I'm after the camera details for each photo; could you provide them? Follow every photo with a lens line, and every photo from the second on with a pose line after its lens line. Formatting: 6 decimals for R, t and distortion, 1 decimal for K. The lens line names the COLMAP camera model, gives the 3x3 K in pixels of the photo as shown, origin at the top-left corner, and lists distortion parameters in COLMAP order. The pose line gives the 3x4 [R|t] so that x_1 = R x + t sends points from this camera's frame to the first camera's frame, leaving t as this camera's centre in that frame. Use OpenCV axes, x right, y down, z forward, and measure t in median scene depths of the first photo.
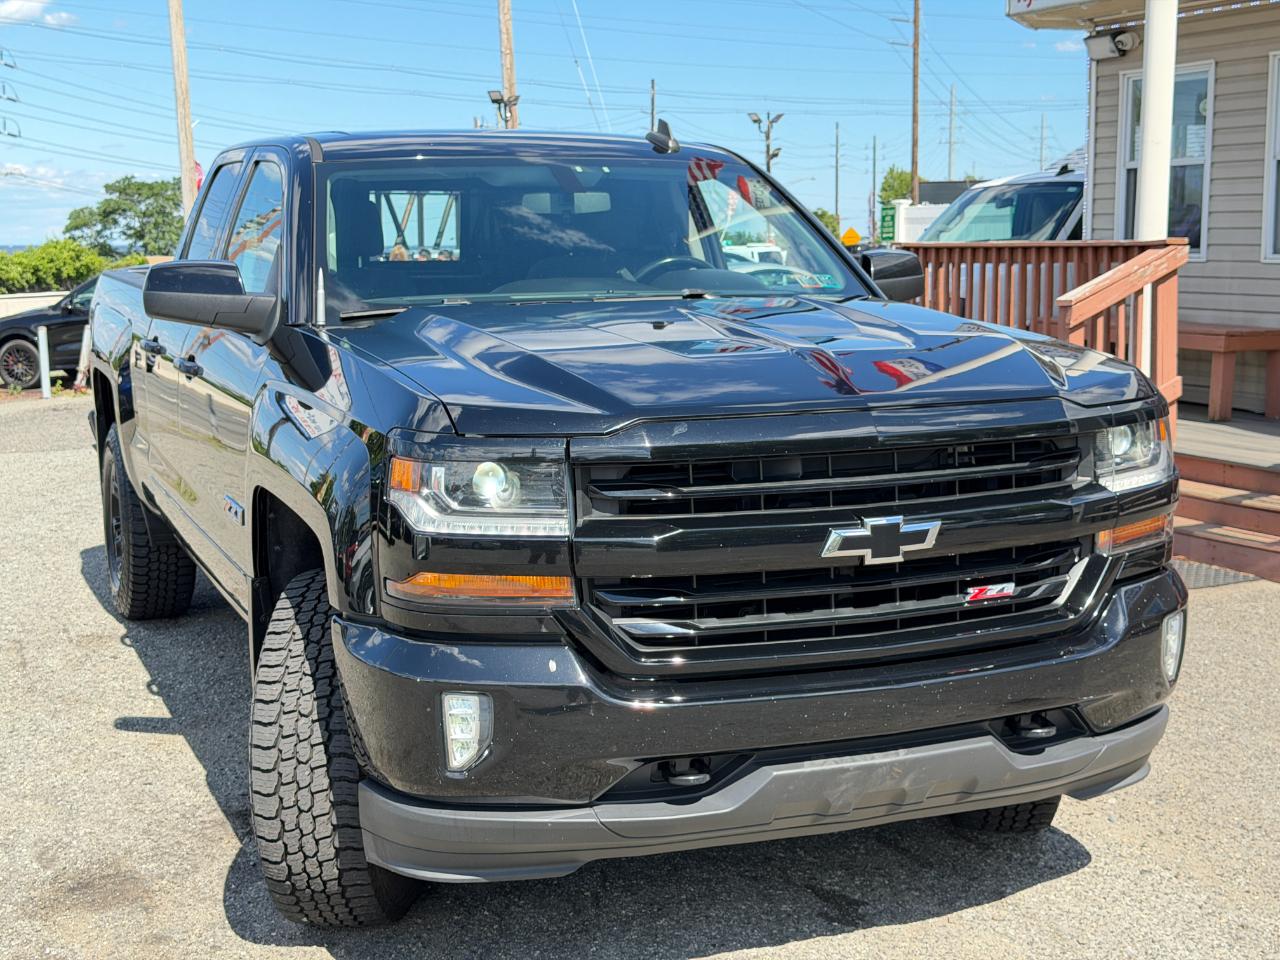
lens RADIAL K [[1856.4, 0, 642.9], [0, 1856.4, 474.2], [0, 0, 1]] dist [0.116558, 0.000000]
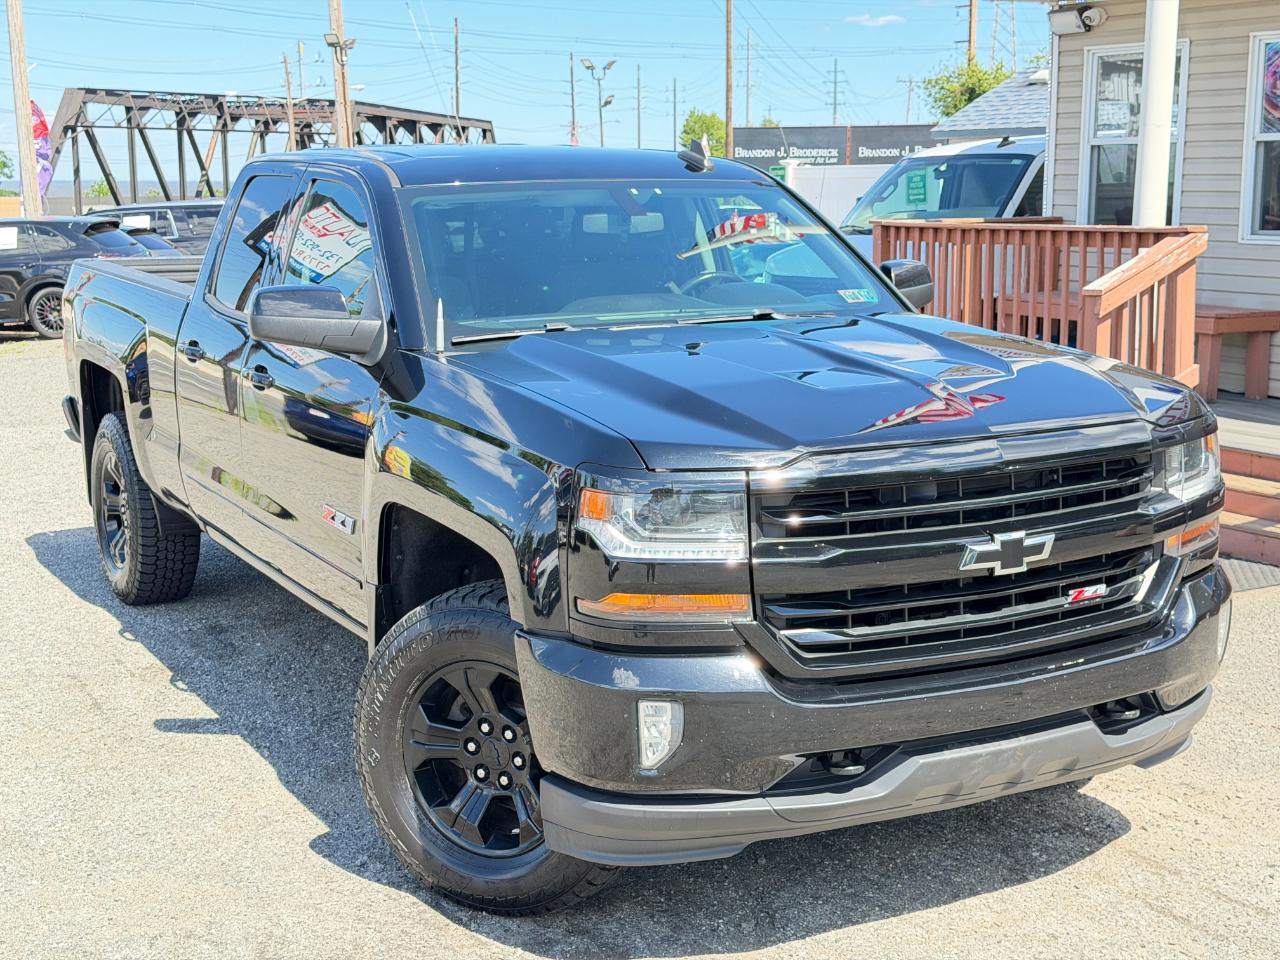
lens RADIAL K [[1856.4, 0, 639.5], [0, 1856.4, 489.5], [0, 0, 1]] dist [0.116558, 0.000000]
pose [[0.994411, -0.017281, 0.104152, -0.207781], [0.013110, 0.999090, 0.040599, -0.051294], [-0.104759, -0.039007, 0.993732, -0.099740]]
